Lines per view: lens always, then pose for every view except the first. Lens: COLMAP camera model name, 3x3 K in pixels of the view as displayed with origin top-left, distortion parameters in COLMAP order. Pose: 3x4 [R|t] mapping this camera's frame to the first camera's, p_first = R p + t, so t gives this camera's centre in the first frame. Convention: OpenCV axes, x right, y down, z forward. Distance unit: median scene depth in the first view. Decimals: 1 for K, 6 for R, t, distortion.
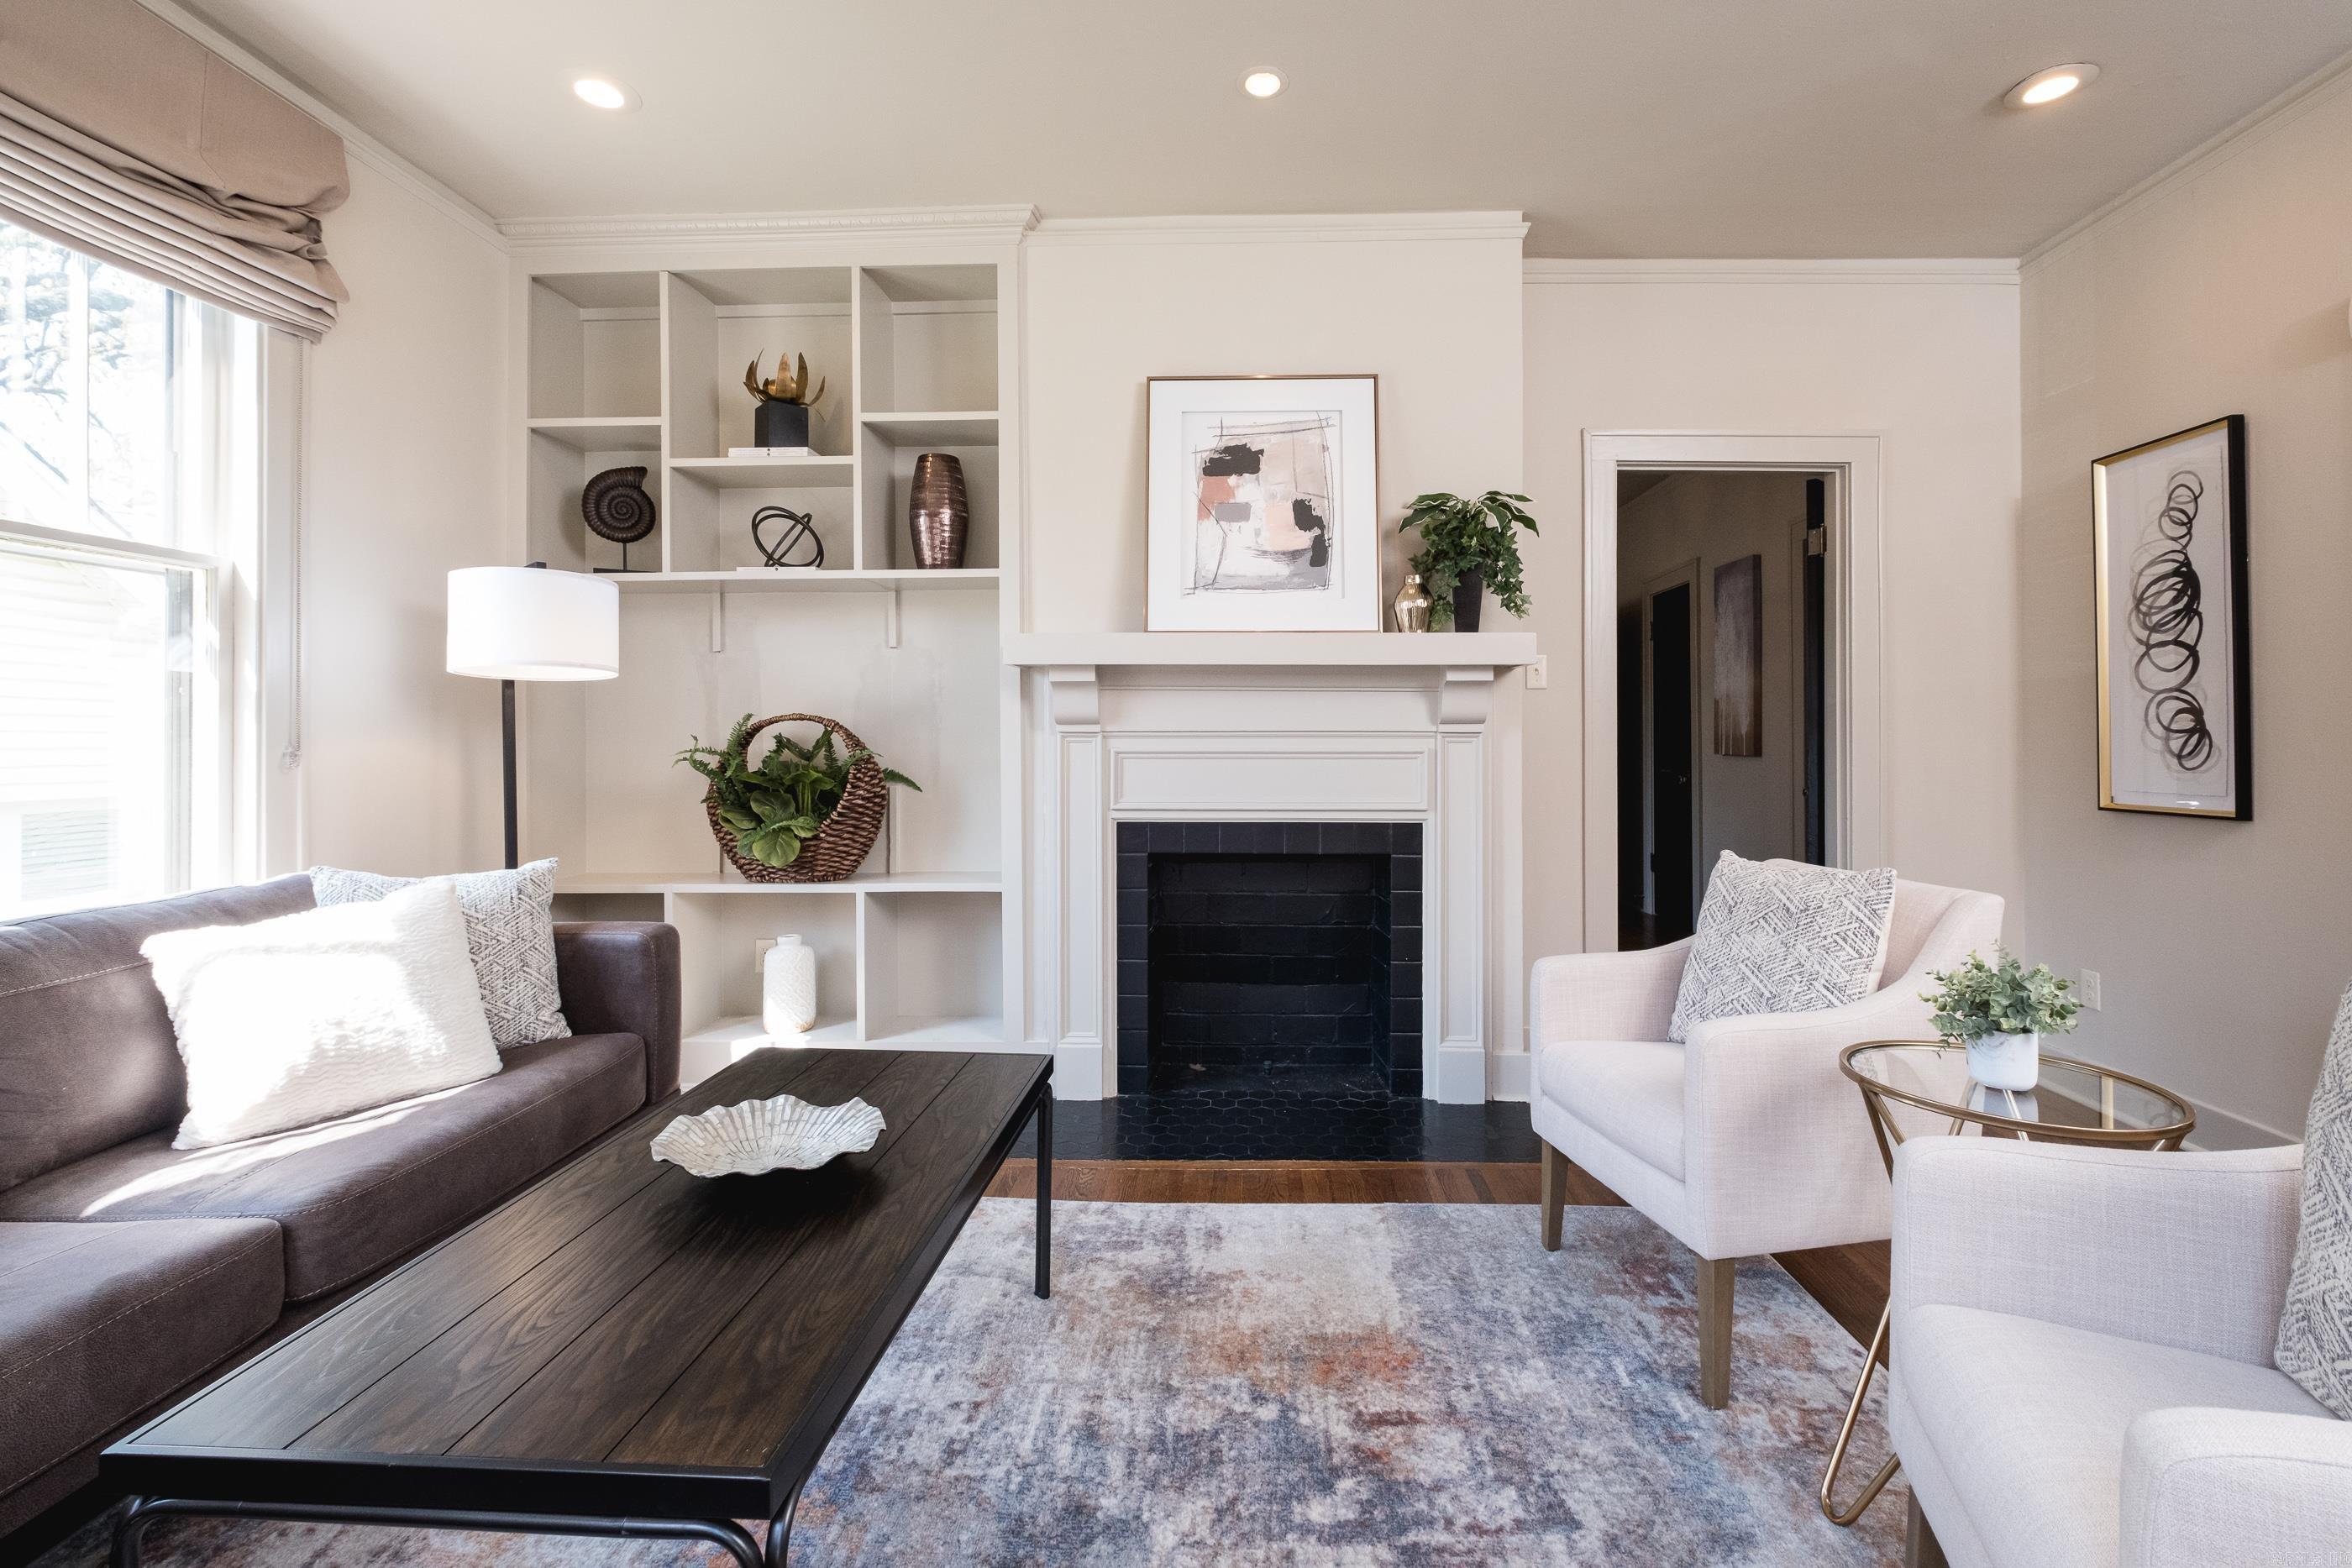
lens RADIAL K [[1044.8, 0, 1220.1], [0, 1044.8, 734.3], [0, 0, 1]] dist [0.002360, -0.003762]
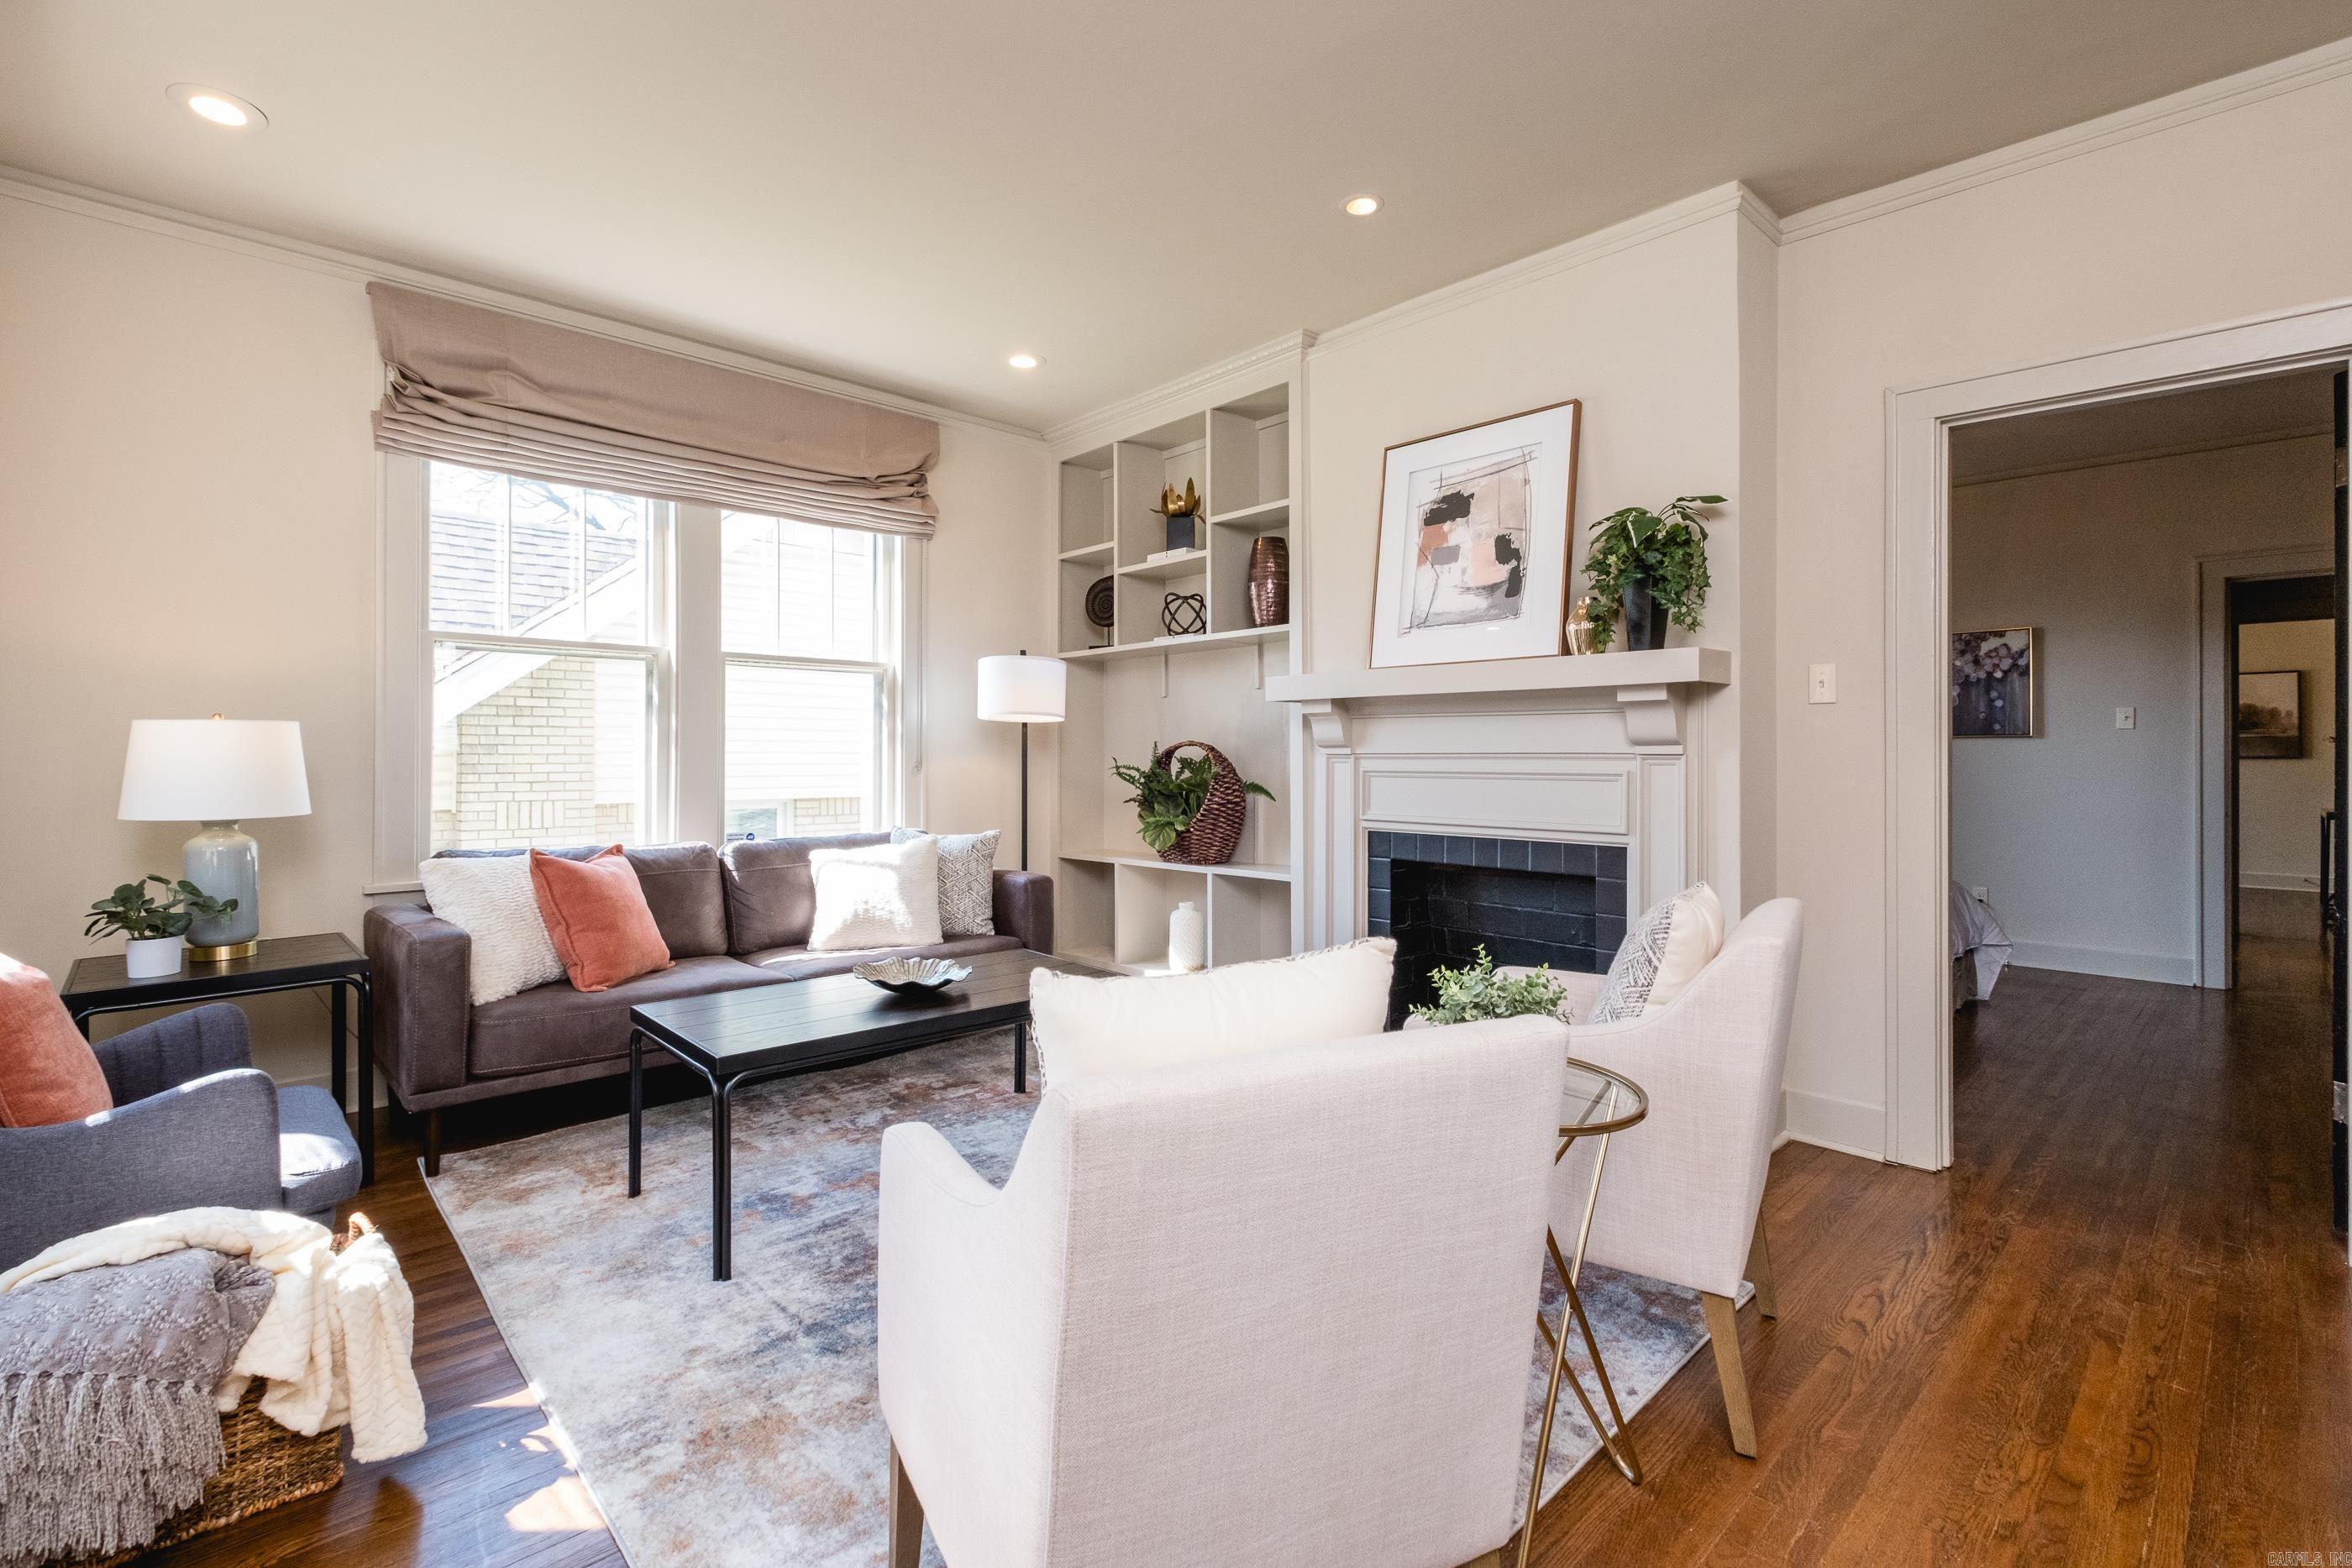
lens RADIAL K [[1044.8, 0, 1142.3], [0, 1044.8, 756.9], [0, 0, 1]] dist [0.002360, -0.003762]
pose [[0.698636, 0.001107, -0.715476, 0.617072], [-0.000384, 0.999999, 0.001171, -0.000183], [0.715477, -0.000543, 0.698636, -0.004252]]
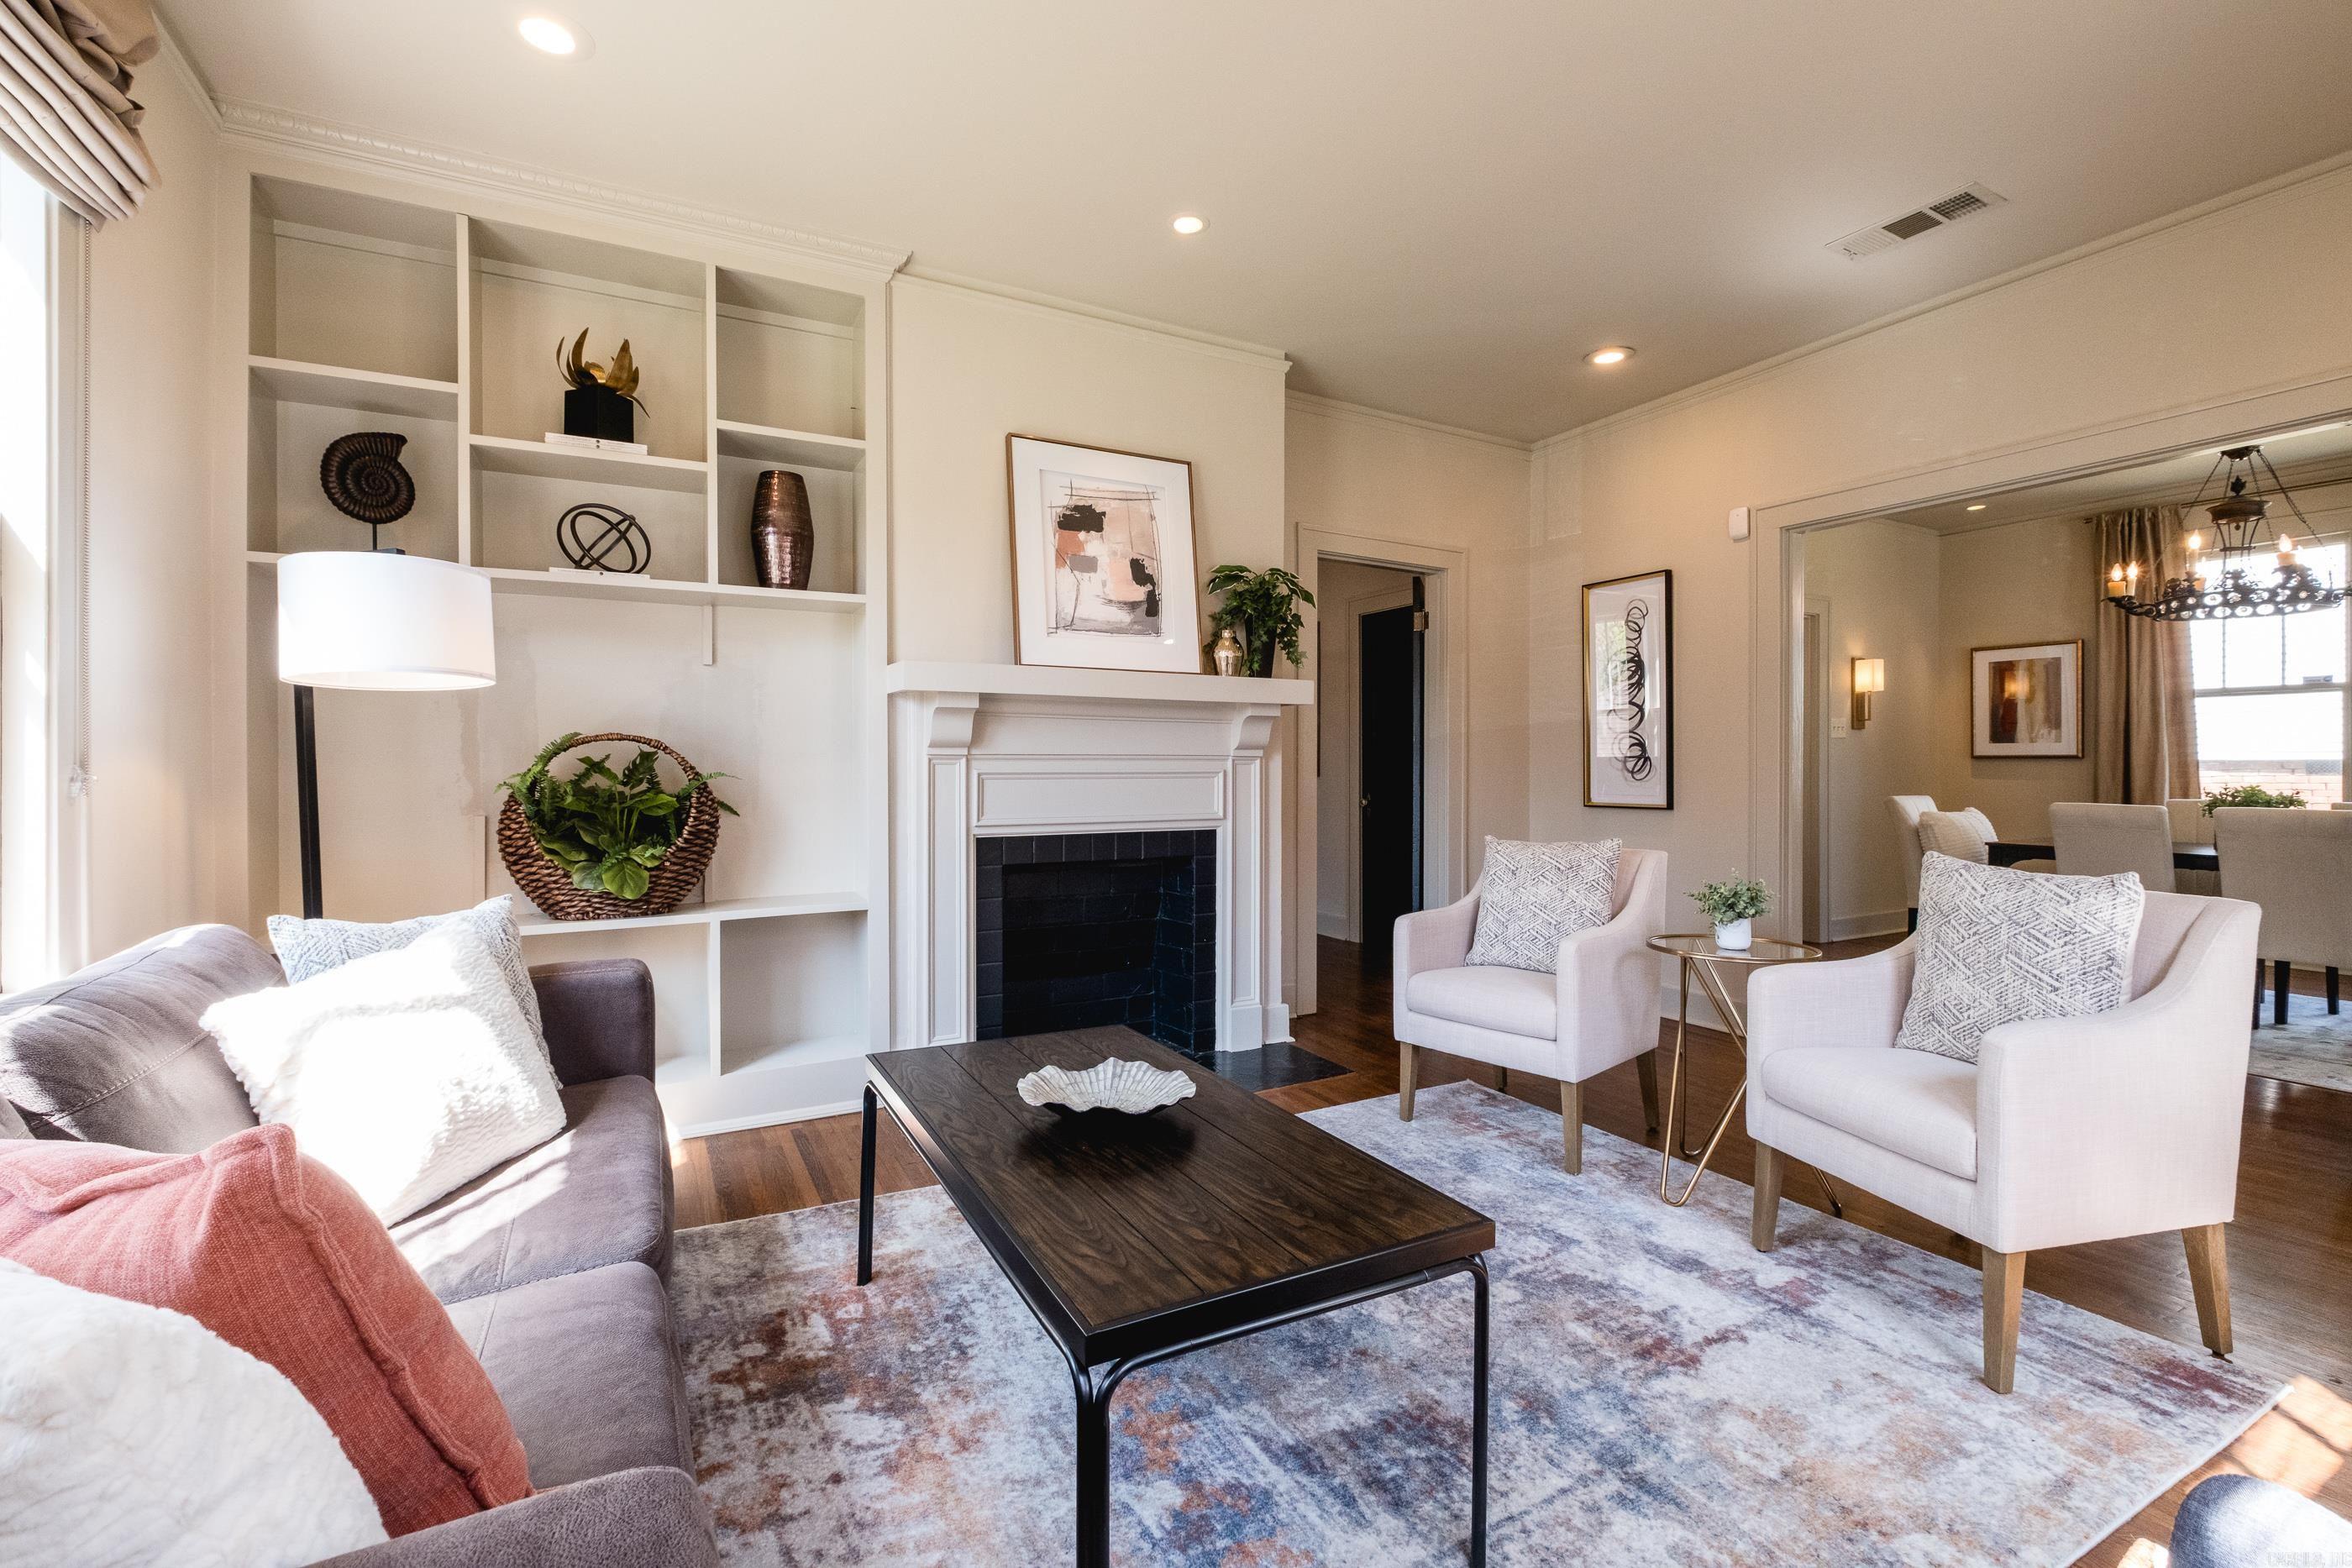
lens RADIAL K [[1044.8, 0, 1161.3], [0, 1044.8, 767.9], [0, 0, 1]] dist [0.002360, -0.003762]
pose [[0.860181, -0.002175, 0.509985, -0.531745], [-0.001736, 0.999973, 0.007193, 0.003474], [-0.509986, -0.007073, 0.860153, -0.034564]]
